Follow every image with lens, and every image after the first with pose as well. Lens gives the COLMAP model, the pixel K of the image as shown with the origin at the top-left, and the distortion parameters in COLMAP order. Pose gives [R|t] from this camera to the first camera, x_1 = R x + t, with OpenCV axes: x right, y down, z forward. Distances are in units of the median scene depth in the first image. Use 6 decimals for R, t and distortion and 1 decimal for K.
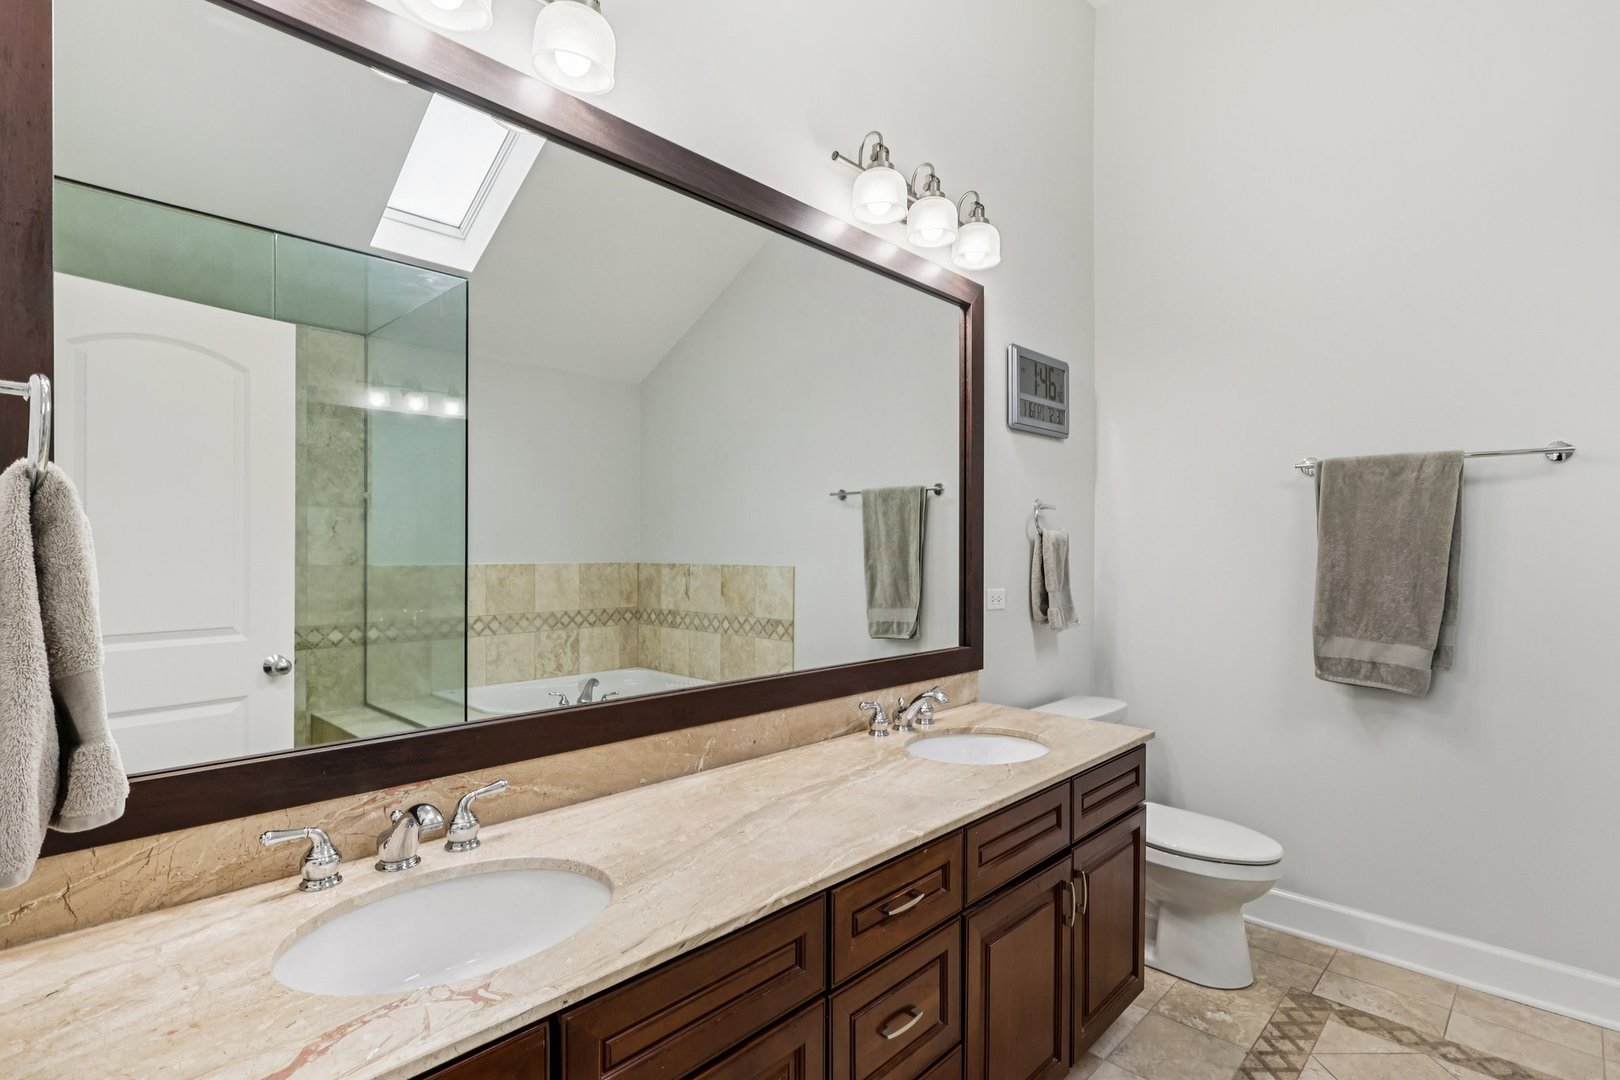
lens RADIAL K [[783.8, 0, 803.9], [0, 783.8, 550.5], [0, 0, 1]] dist [-0.000288, 0.000199]
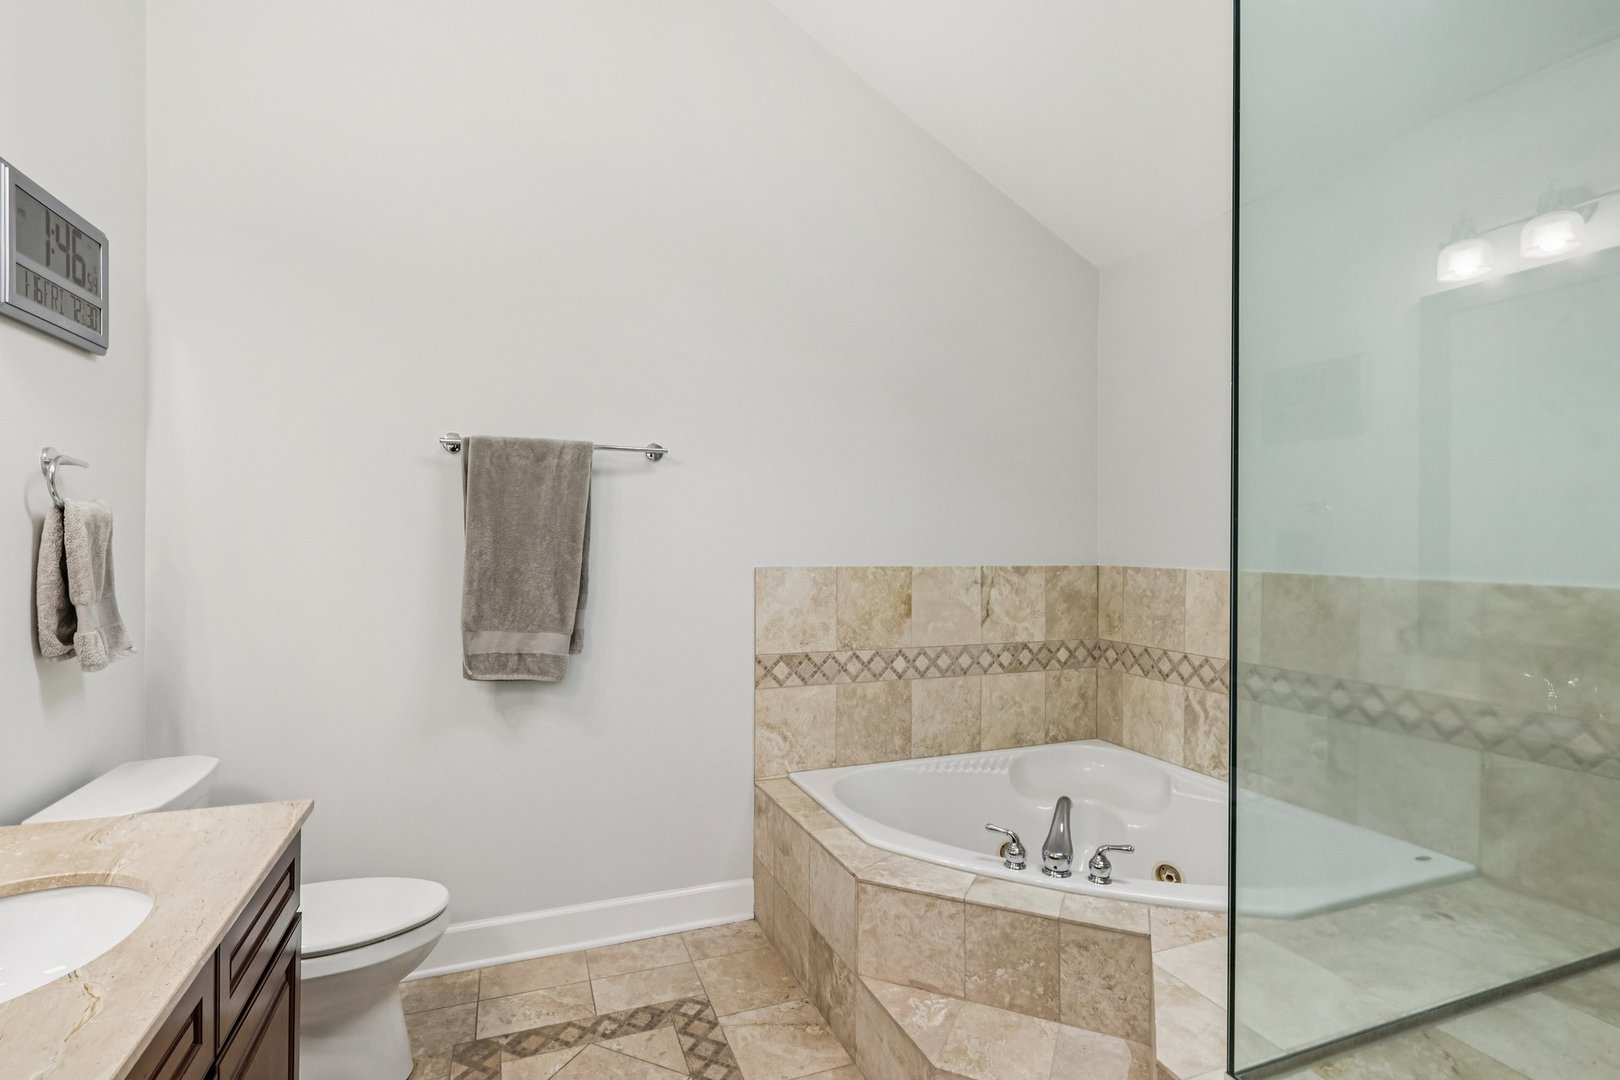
lens RADIAL K [[783.8, 0, 810.0], [0, 783.8, 542.4], [0, 0, 1]] dist [-0.000288, 0.000199]
pose [[0.419604, -0.002563, 0.907703, 0.007595], [-0.003791, 0.999982, 0.004576, 0.000860], [-0.907699, -0.005361, 0.419587, 0.278518]]
